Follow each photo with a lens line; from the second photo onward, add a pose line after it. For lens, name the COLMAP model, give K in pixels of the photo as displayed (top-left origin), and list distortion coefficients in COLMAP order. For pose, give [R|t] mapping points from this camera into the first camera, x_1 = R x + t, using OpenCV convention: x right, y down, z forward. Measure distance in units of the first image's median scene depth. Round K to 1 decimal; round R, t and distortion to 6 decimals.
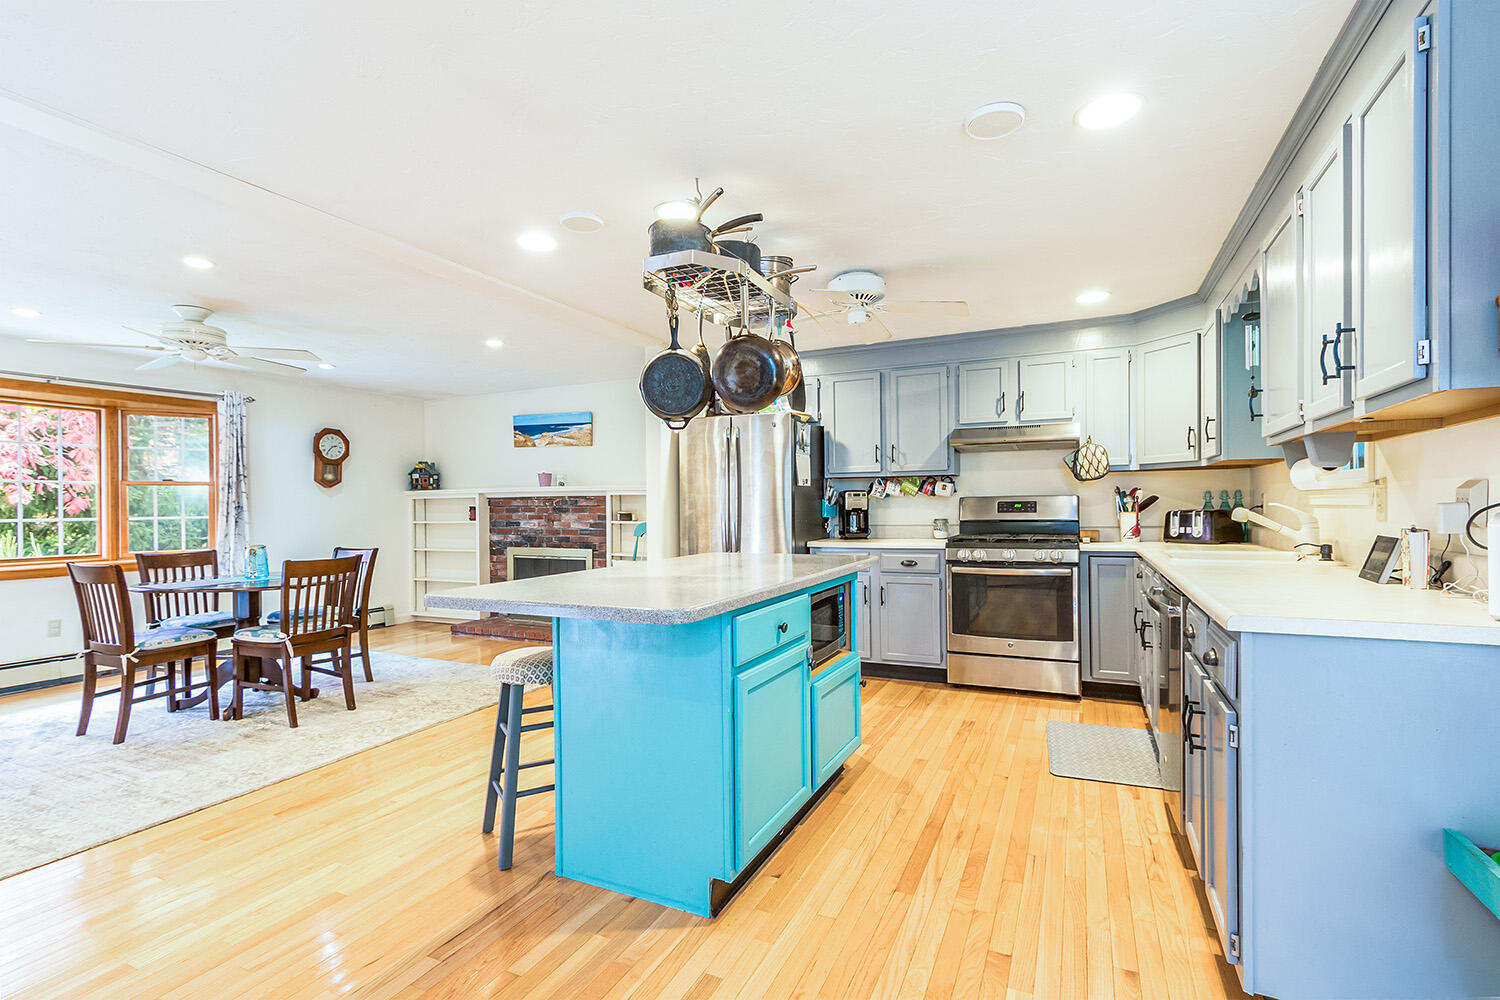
lens RADIAL K [[687.0, 0, 745.7], [0, 687.0, 513.2], [0, 0, 1]] dist [0.003151, -0.000691]
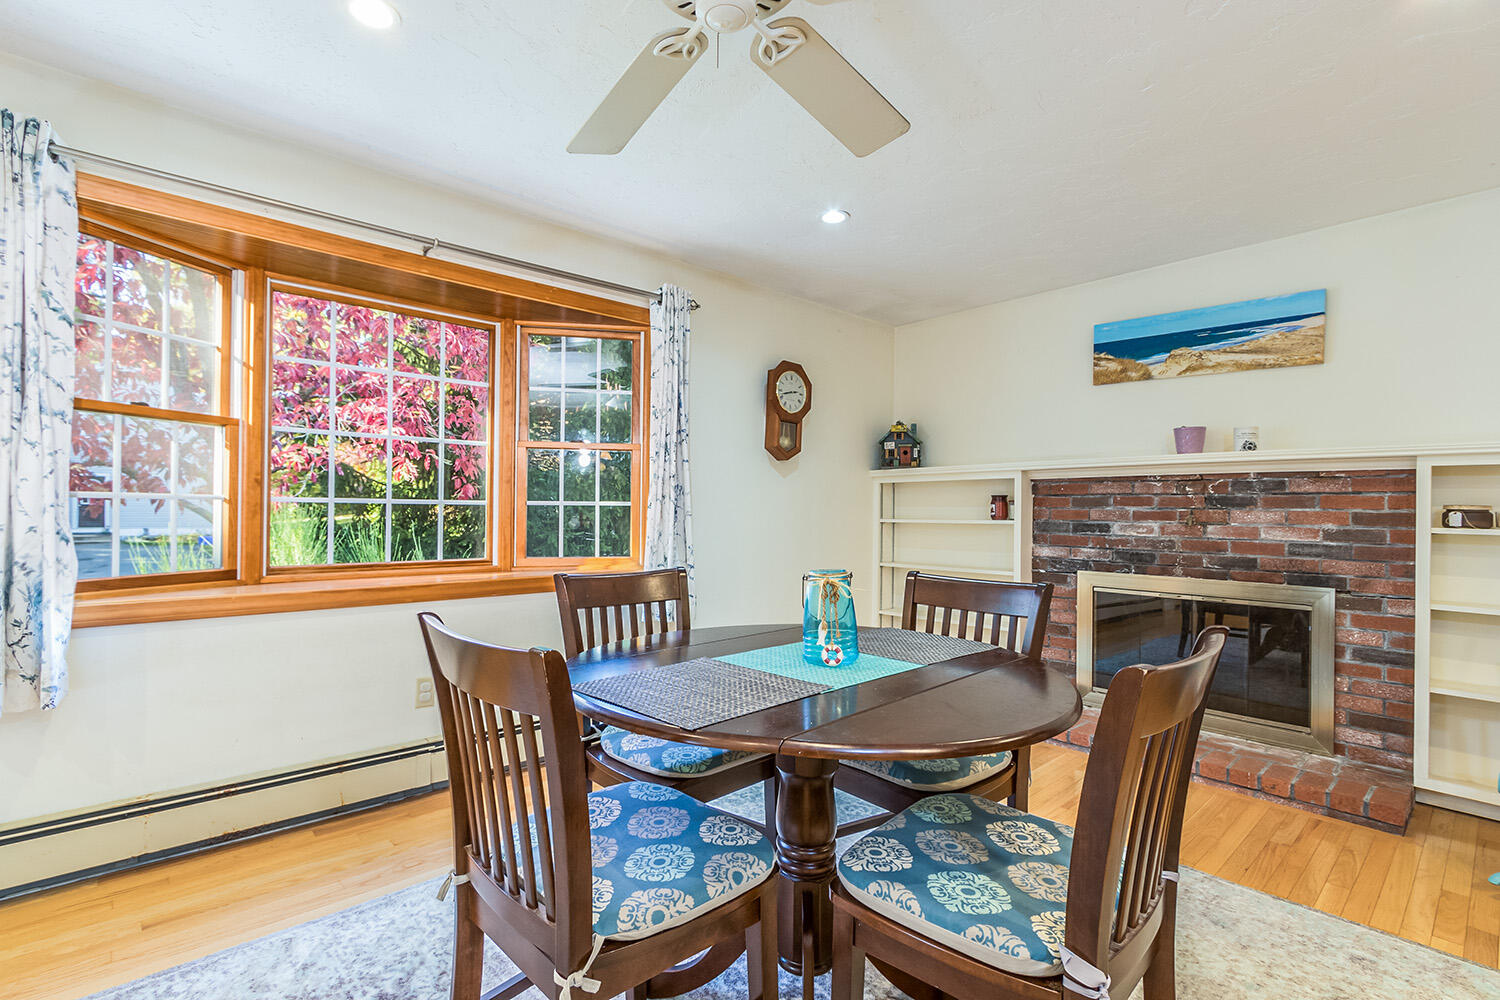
lens RADIAL K [[693.4, 0, 748.2], [0, 693.4, 507.6], [0, 0, 1]] dist [0.001171, 0.000035]
pose [[0.925964, 0.015318, -0.377302, -0.553687], [-0.020265, 0.999753, -0.009146, 0.014988], [0.377068, 0.016115, 0.926045, 0.579740]]
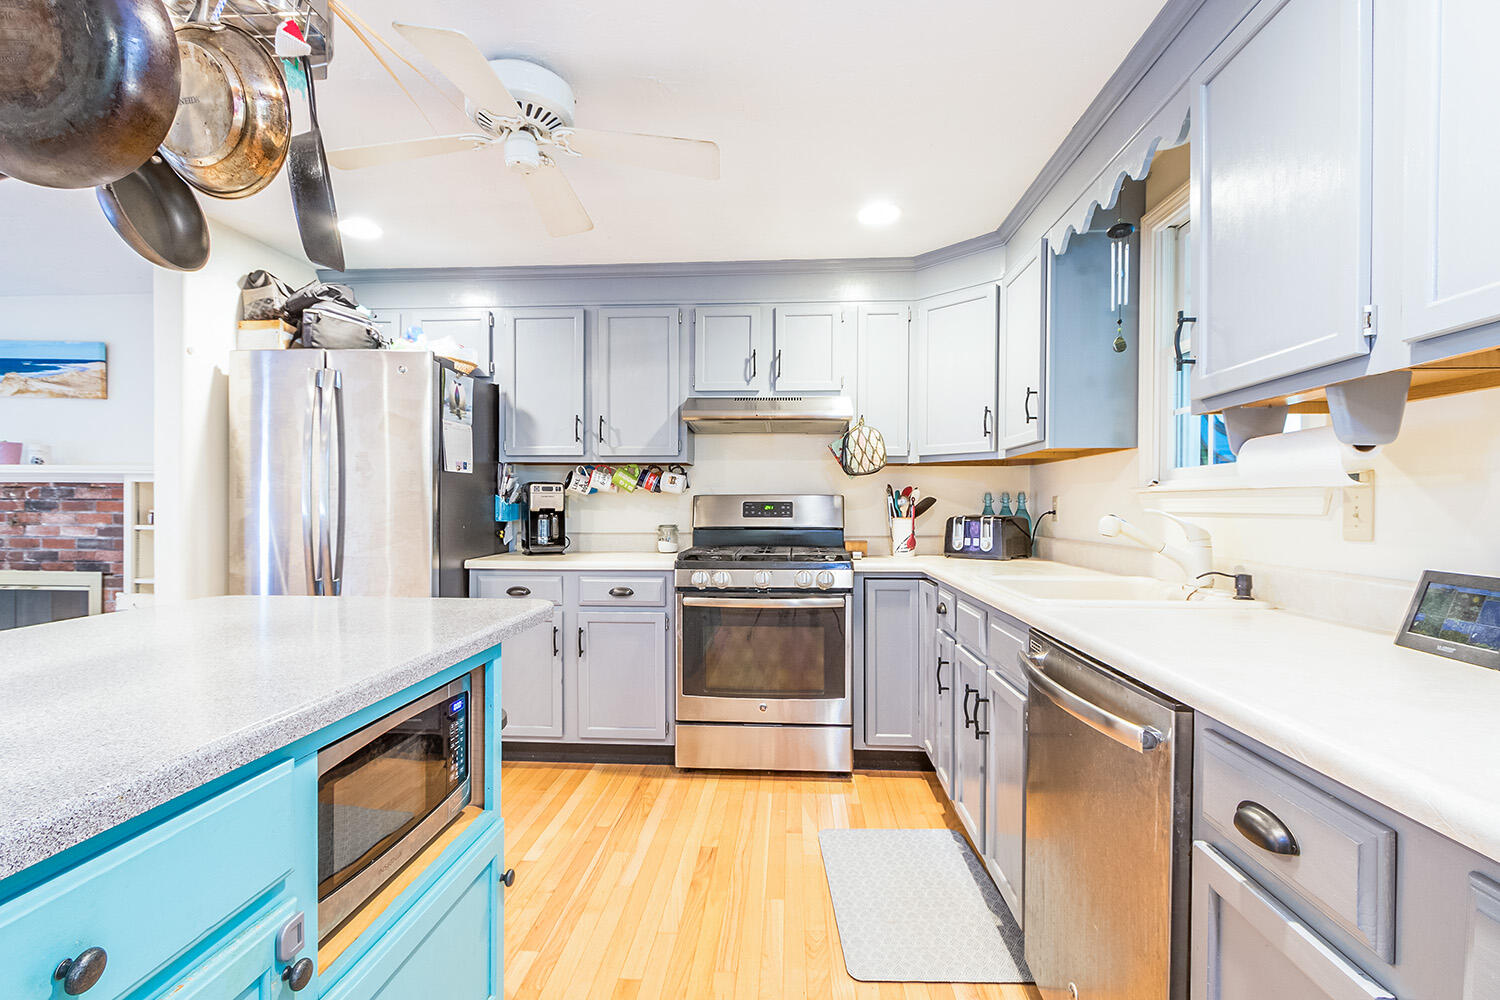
lens RADIAL K [[687.0, 0, 739.5], [0, 687.0, 507.4], [0, 0, 1]] dist [0.003151, -0.000691]
pose [[0.927824, 0.011587, 0.372838, 0.090257], [-0.008752, 0.999918, -0.009296, -0.004169], [-0.372916, 0.005362, 0.927850, 0.323045]]
